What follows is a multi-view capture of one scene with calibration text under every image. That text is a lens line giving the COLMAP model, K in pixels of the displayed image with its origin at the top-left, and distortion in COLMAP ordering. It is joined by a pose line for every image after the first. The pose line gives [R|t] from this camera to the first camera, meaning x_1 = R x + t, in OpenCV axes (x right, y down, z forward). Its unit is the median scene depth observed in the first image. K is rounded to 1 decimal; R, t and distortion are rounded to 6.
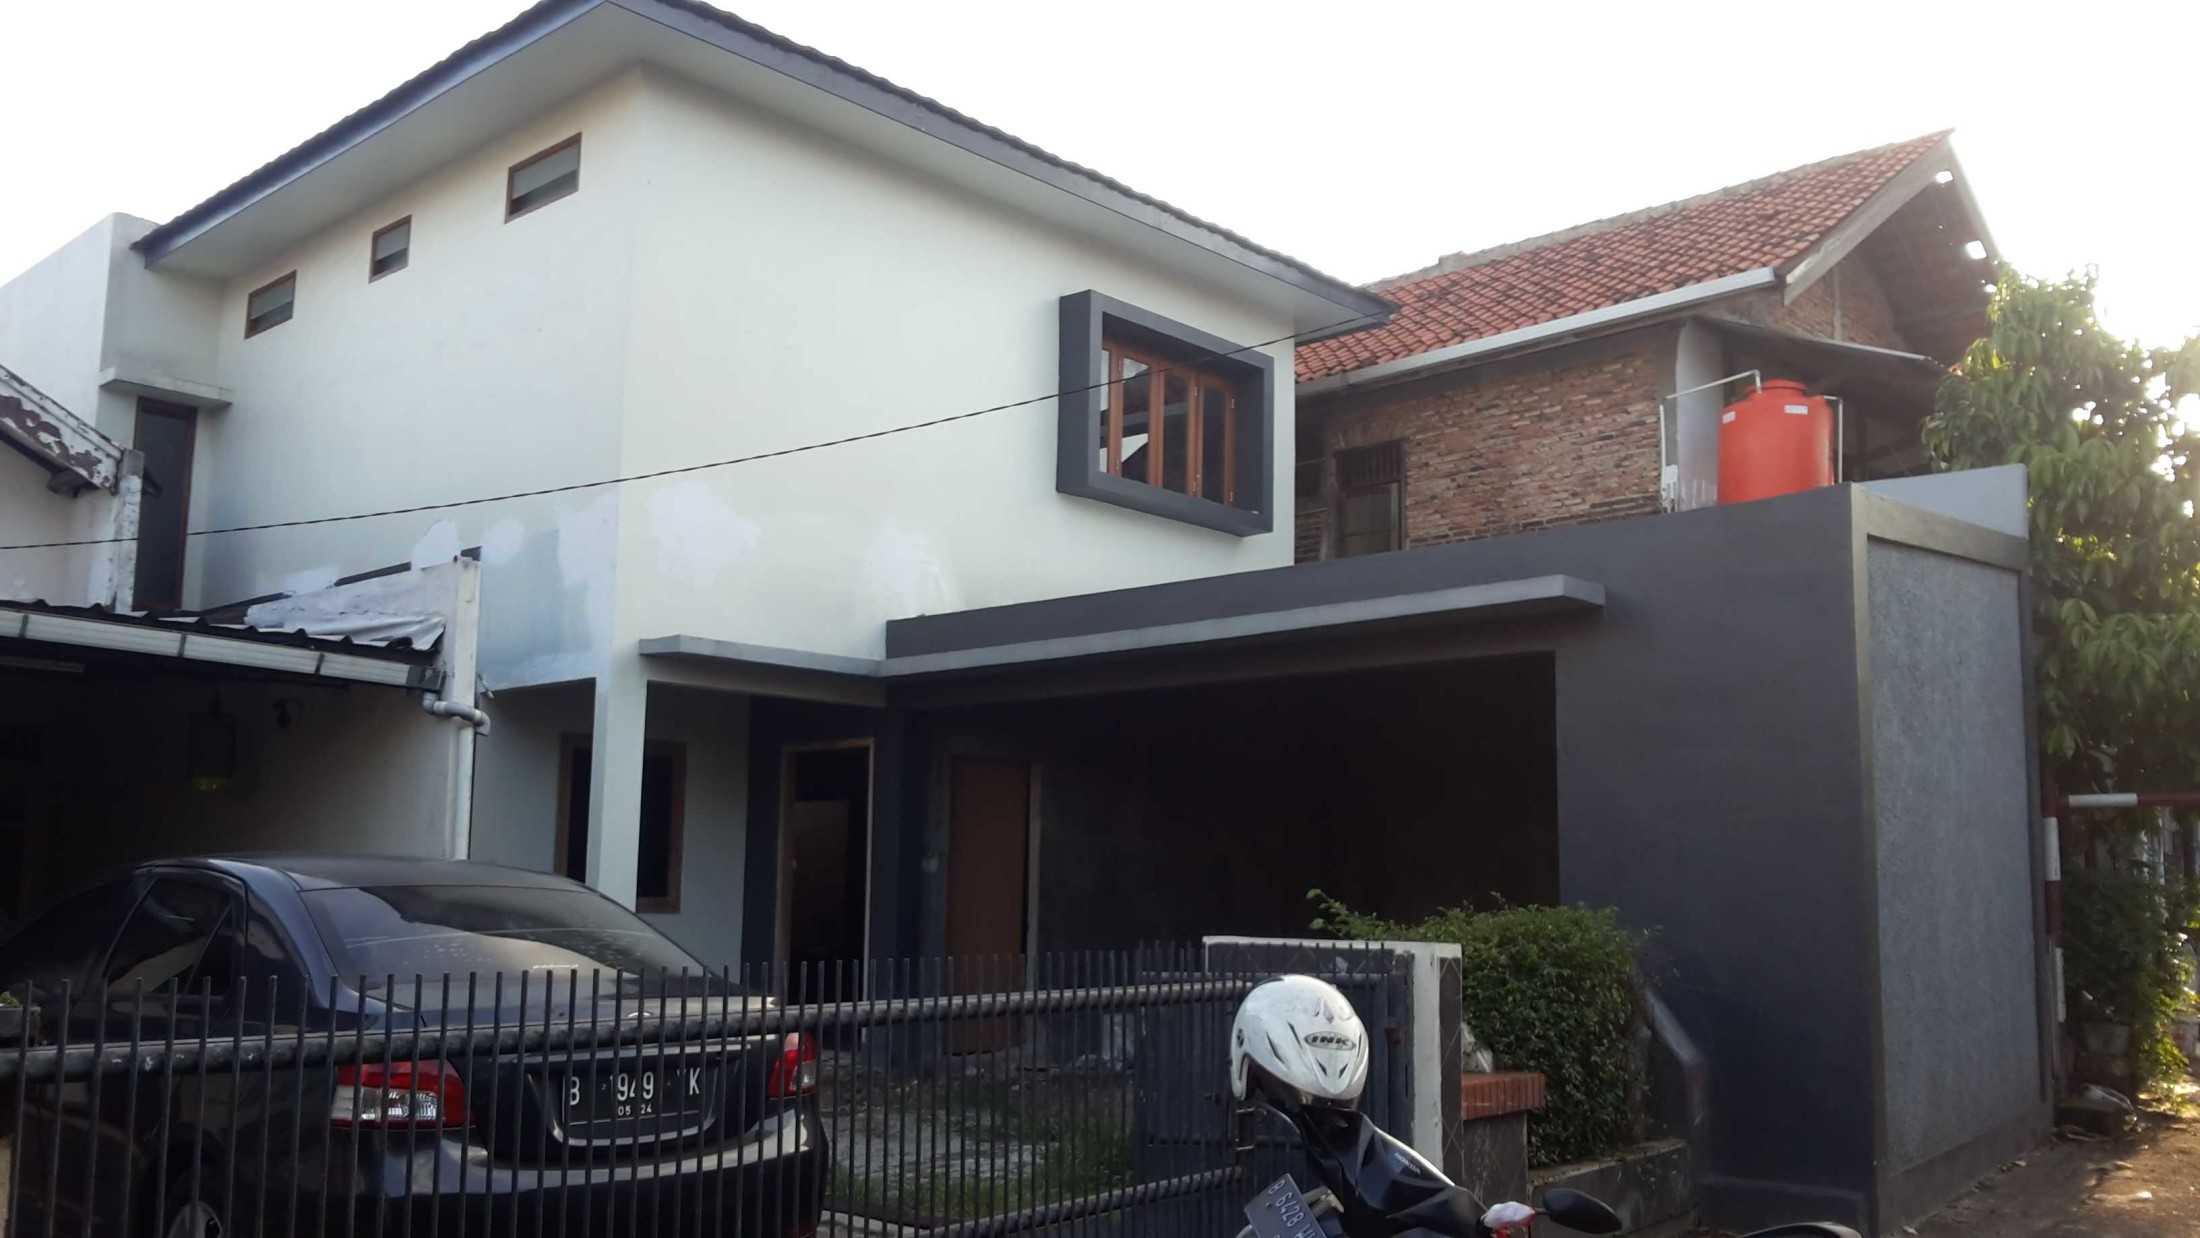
lens RADIAL K [[1846.4, 0, 1111.6], [0, 1846.4, 657.8], [0, 0, 1]] dist [0.032835, -0.086240]
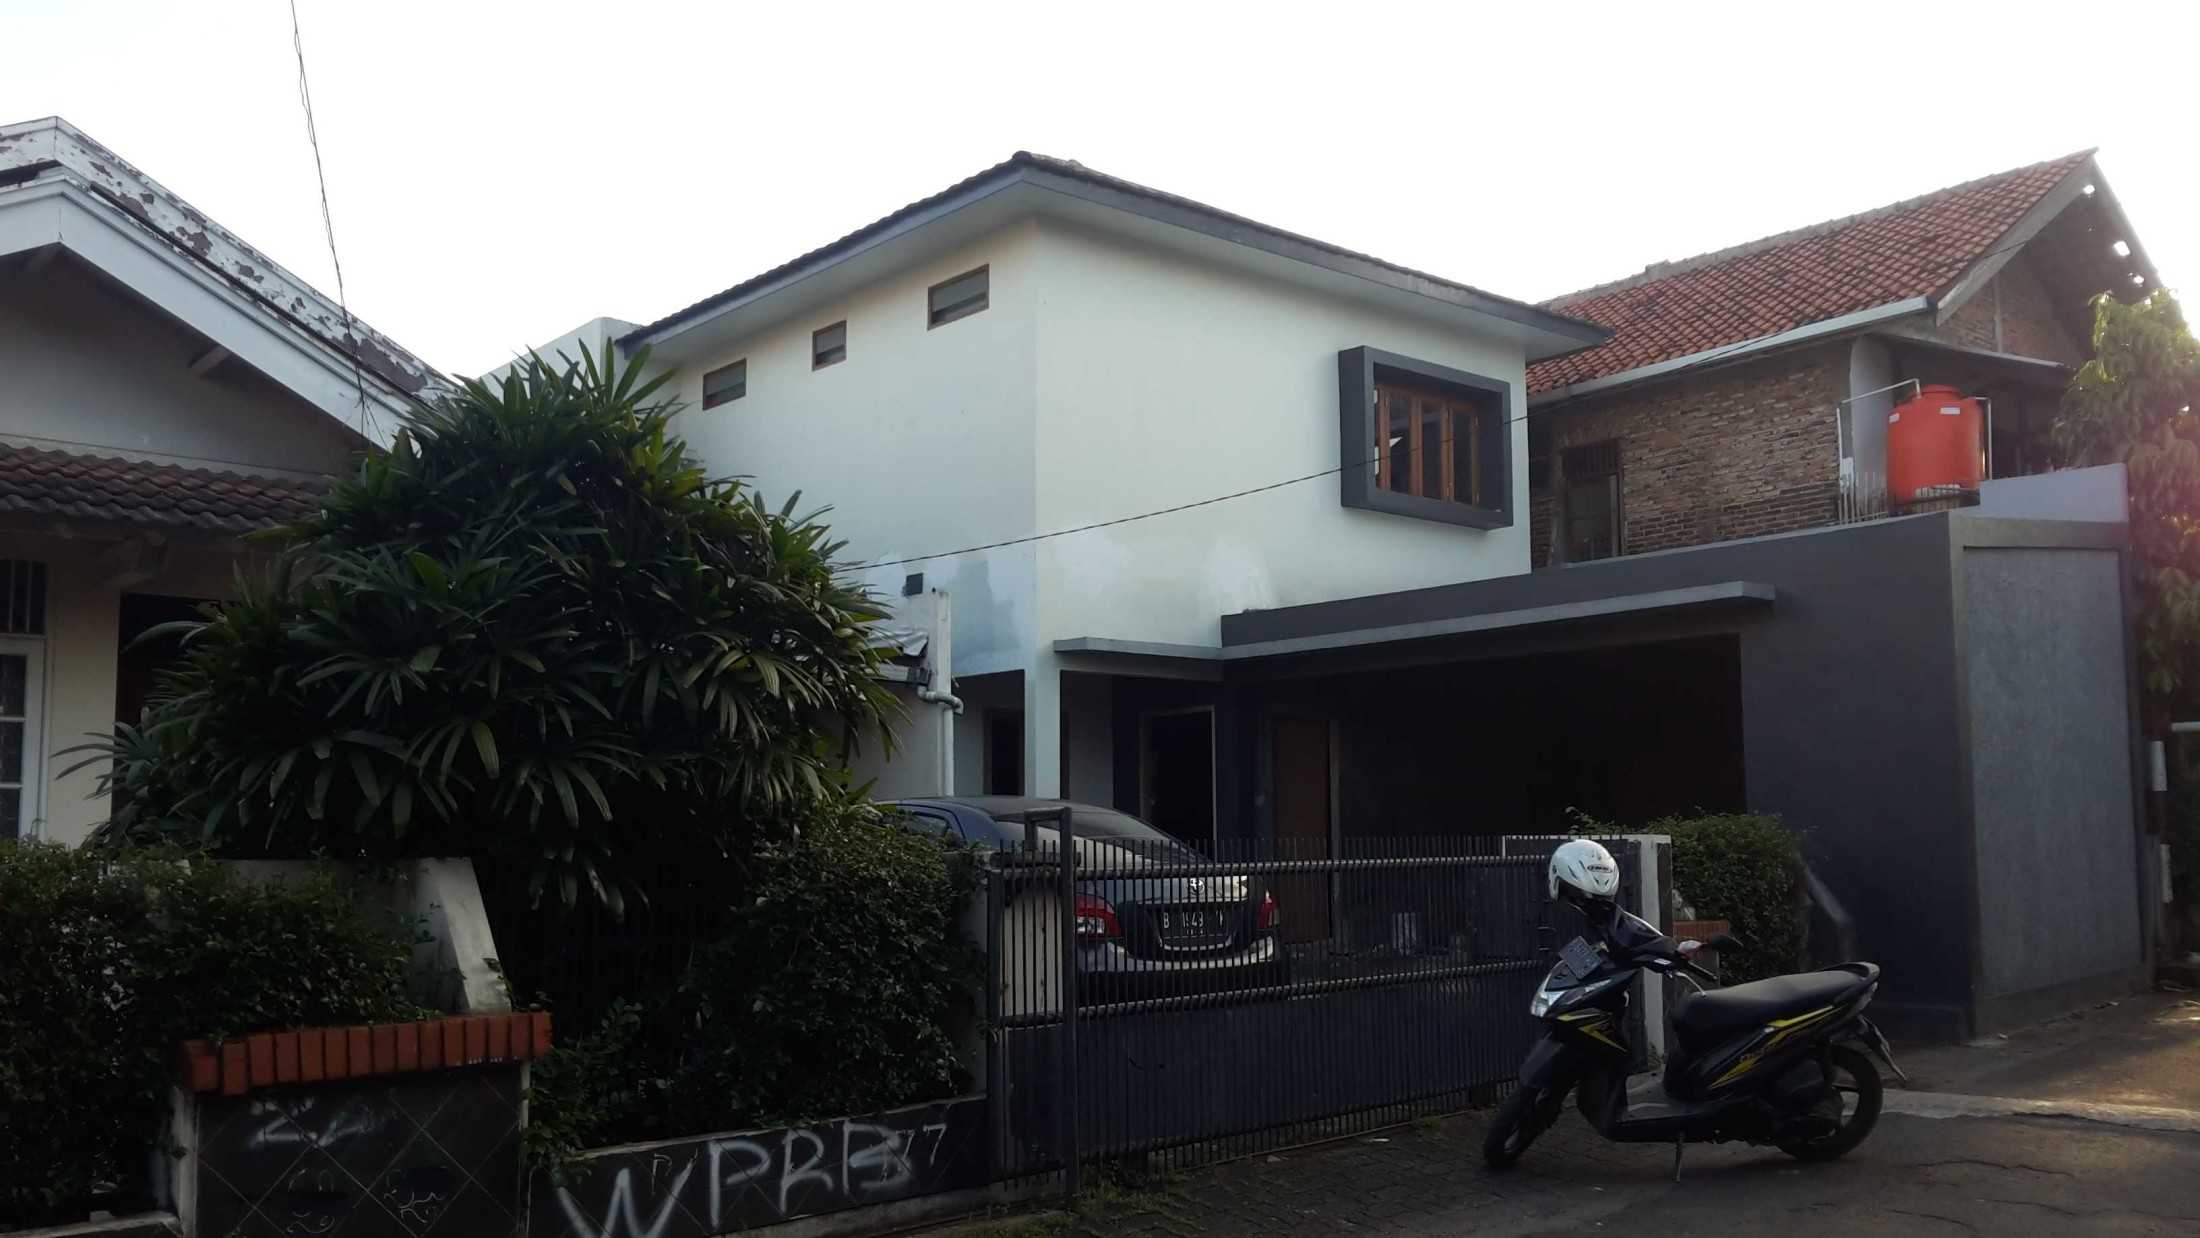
lens RADIAL K [[1846.4, 0, 1122.5], [0, 1846.4, 656.3], [0, 0, 1]] dist [0.032835, -0.086240]
pose [[0.993626, -0.032637, -0.107896, -0.048563], [0.035769, 0.998989, 0.027219, -0.028155], [0.106899, -0.030905, 0.993789, -0.298215]]
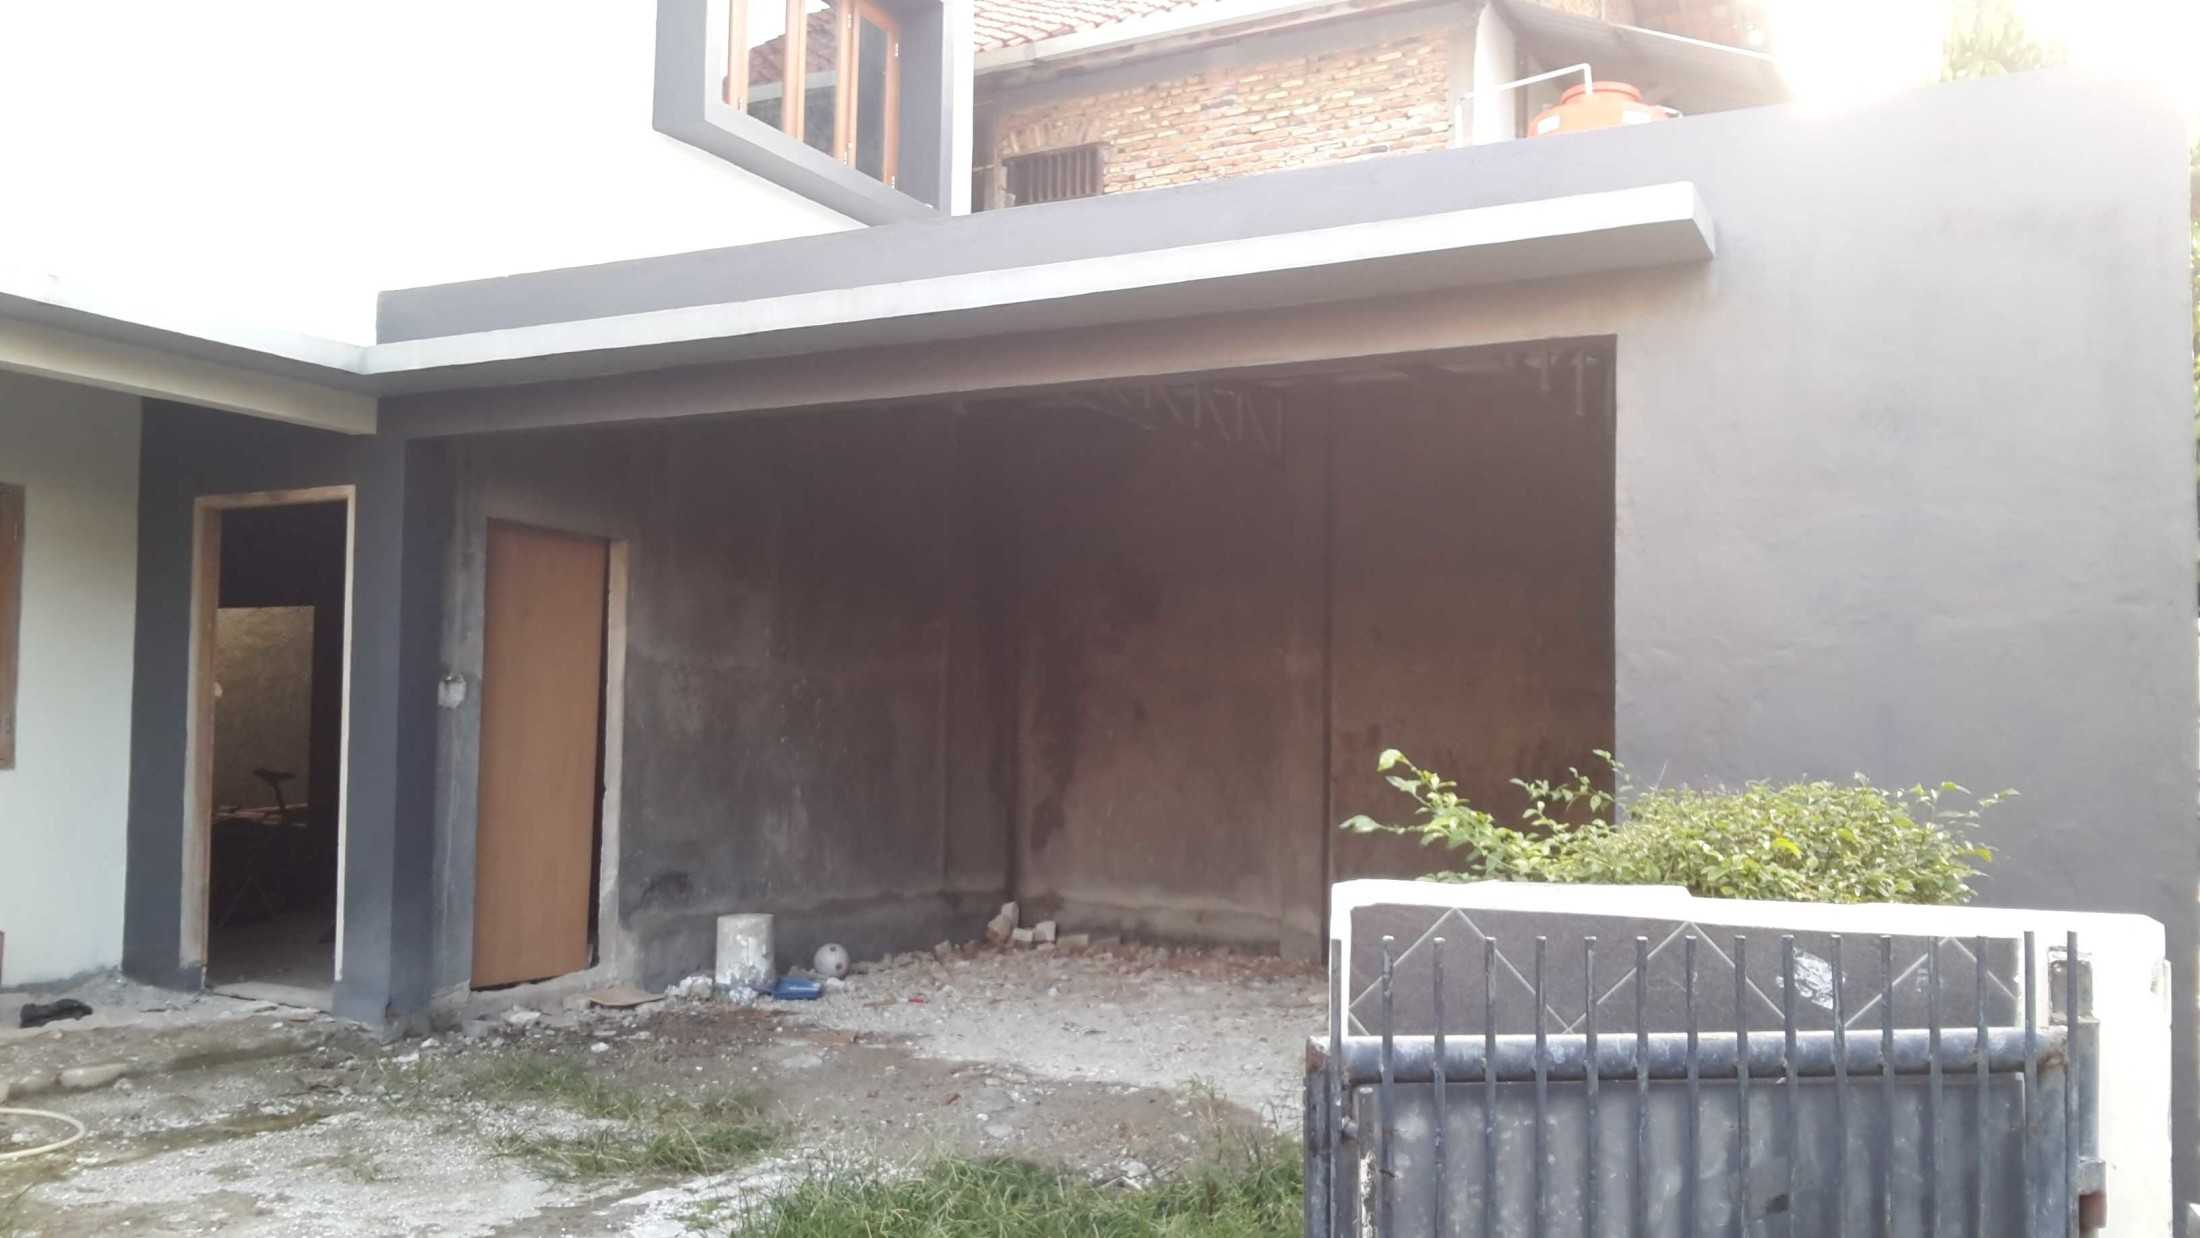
lens RADIAL K [[1846.4, 0, 1097.6], [0, 1846.4, 679.4], [0, 0, 1]] dist [0.032835, -0.086240]
pose [[0.966688, 0.013005, 0.255627, -0.044777], [-0.038008, 0.994930, 0.093115, 0.038731], [-0.253119, -0.099729, 0.962281, 0.327393]]
